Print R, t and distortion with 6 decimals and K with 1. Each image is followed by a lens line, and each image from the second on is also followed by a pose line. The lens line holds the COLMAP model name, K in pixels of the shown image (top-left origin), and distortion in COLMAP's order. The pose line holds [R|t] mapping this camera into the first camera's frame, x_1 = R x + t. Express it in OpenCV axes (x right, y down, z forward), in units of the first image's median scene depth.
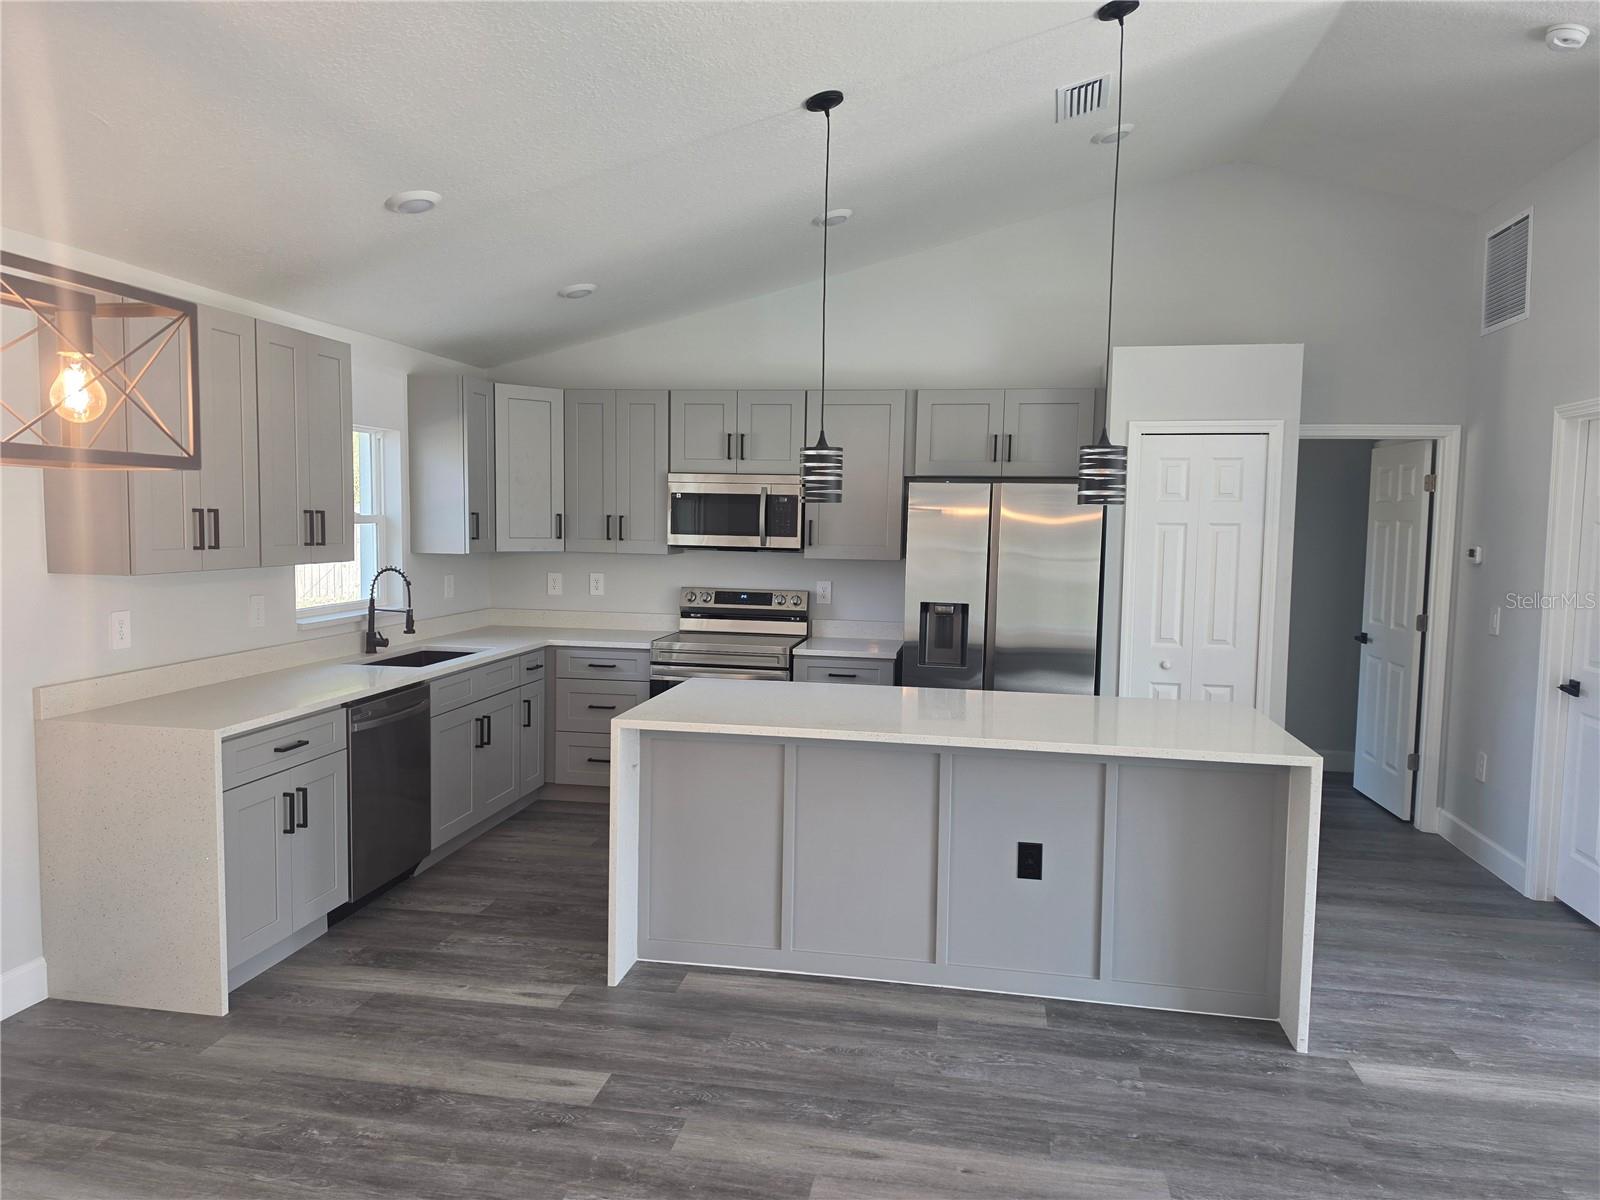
lens RADIAL K [[1100.8, 0, 795.3], [0, 1100.8, 599.5], [0, 0, 1]] dist [0.114225, -0.170456]
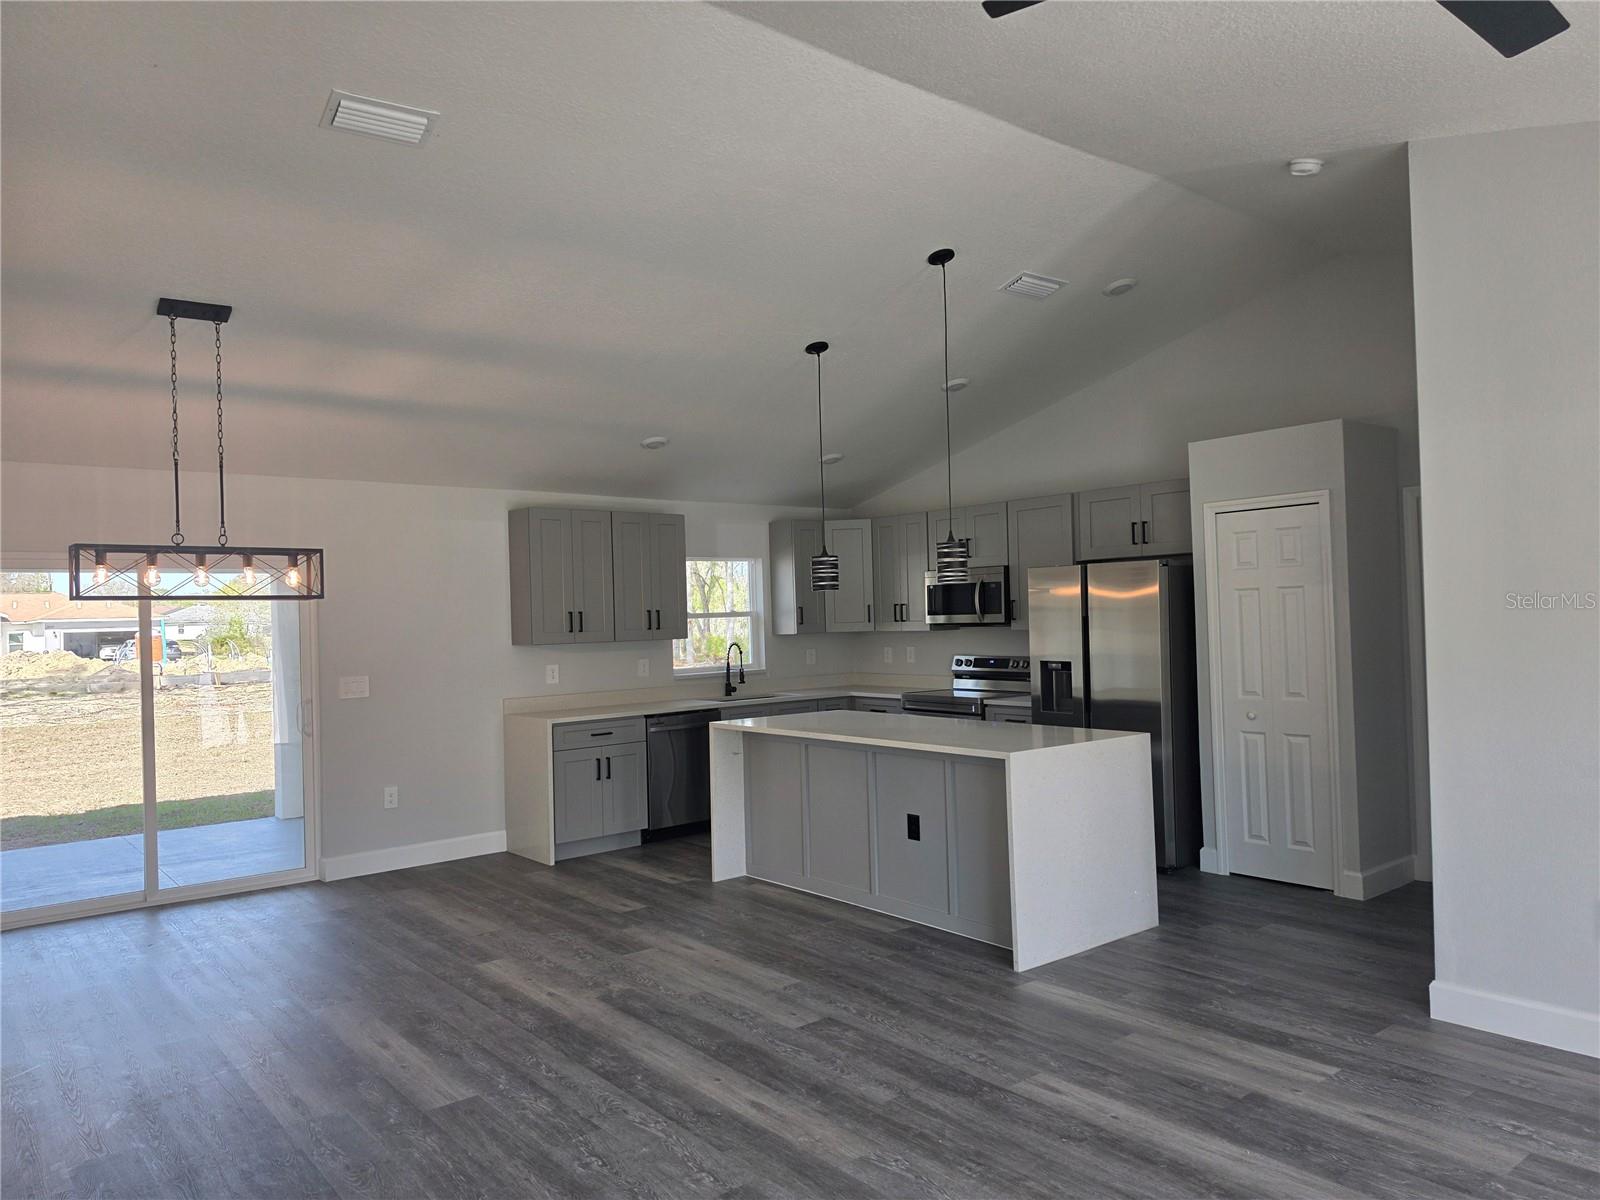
lens RADIAL K [[1099.1, 0, 787.7], [0, 1099.1, 603.3], [0, 0, 1]] dist [0.120350, -0.167917]
pose [[0.754181, -0.047355, -0.654957, 0.977310], [-0.008082, 0.996651, -0.081367, 0.056564], [0.656617, 0.066659, 0.751273, -0.206165]]
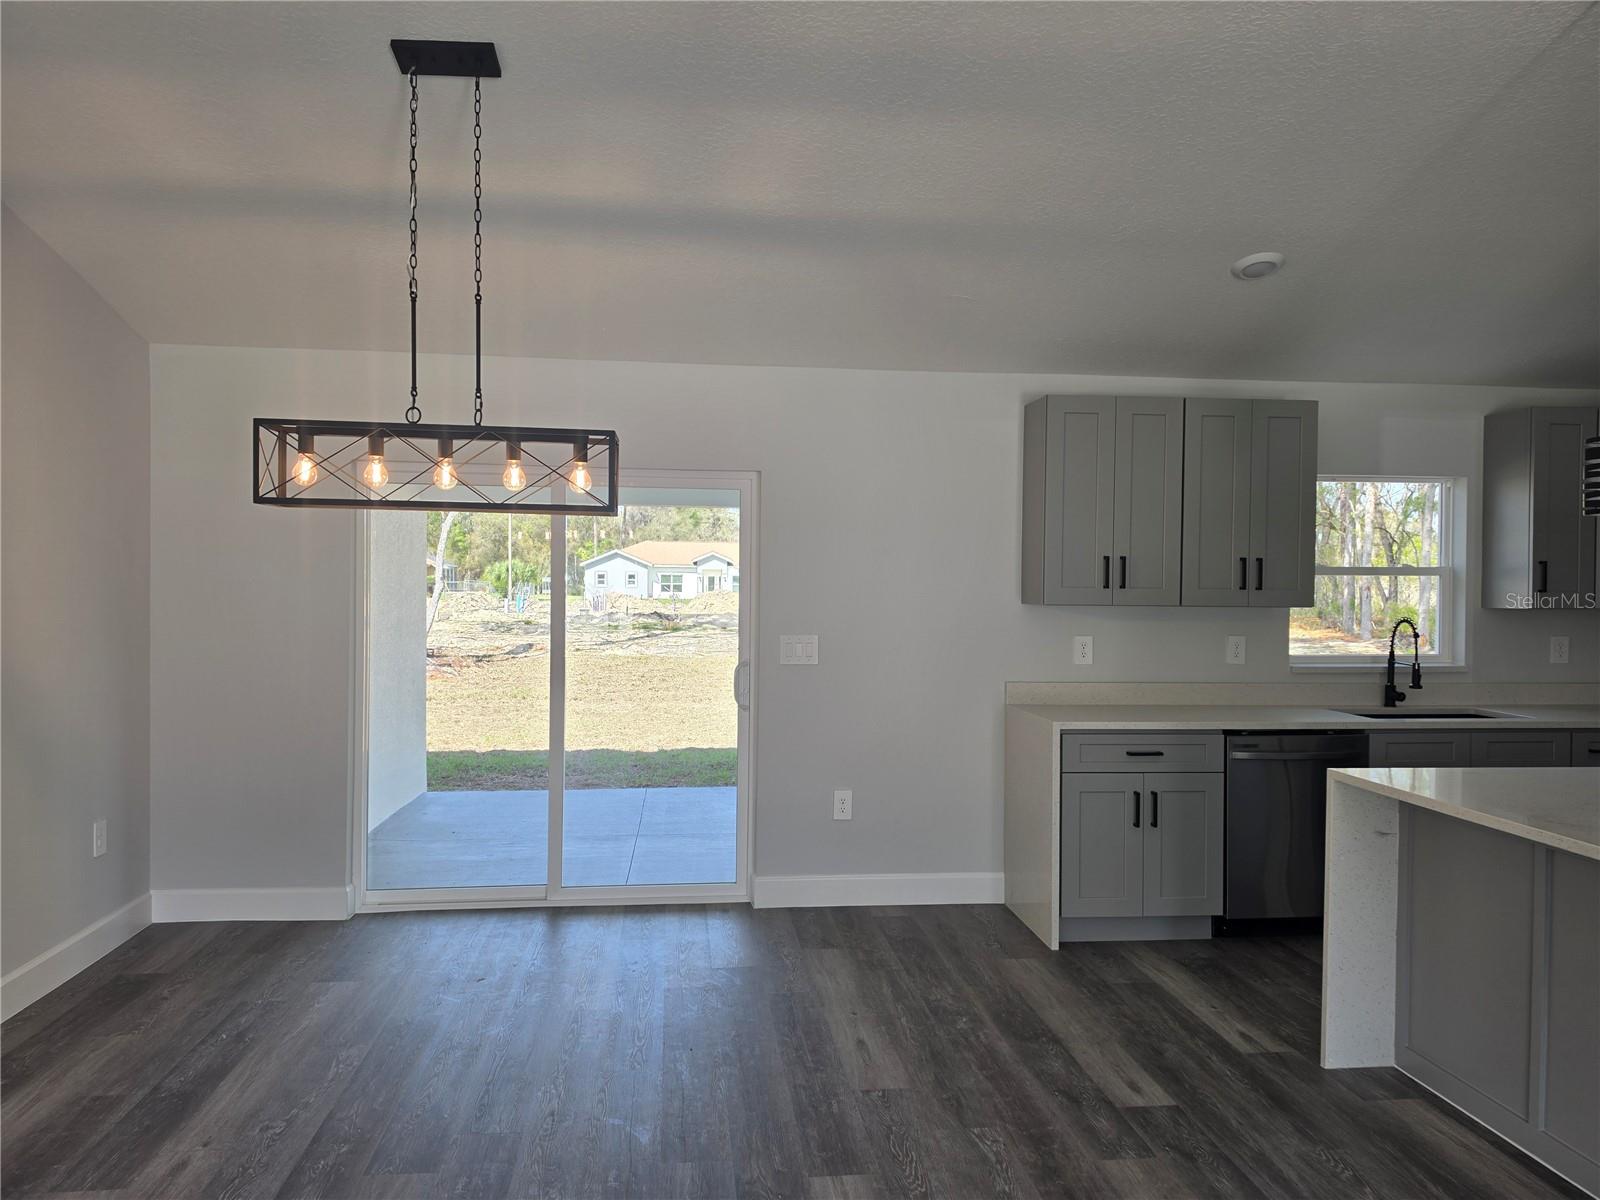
lens RADIAL K [[1100.8, 0, 795.3], [0, 1100.8, 599.5], [0, 0, 1]] dist [0.114225, -0.170456]
pose [[0.283470, 0.000378, -0.958981, 0.544169], [-0.077146, 0.996768, -0.022411, 0.022271], [0.955873, 0.080335, 0.282583, 0.287672]]
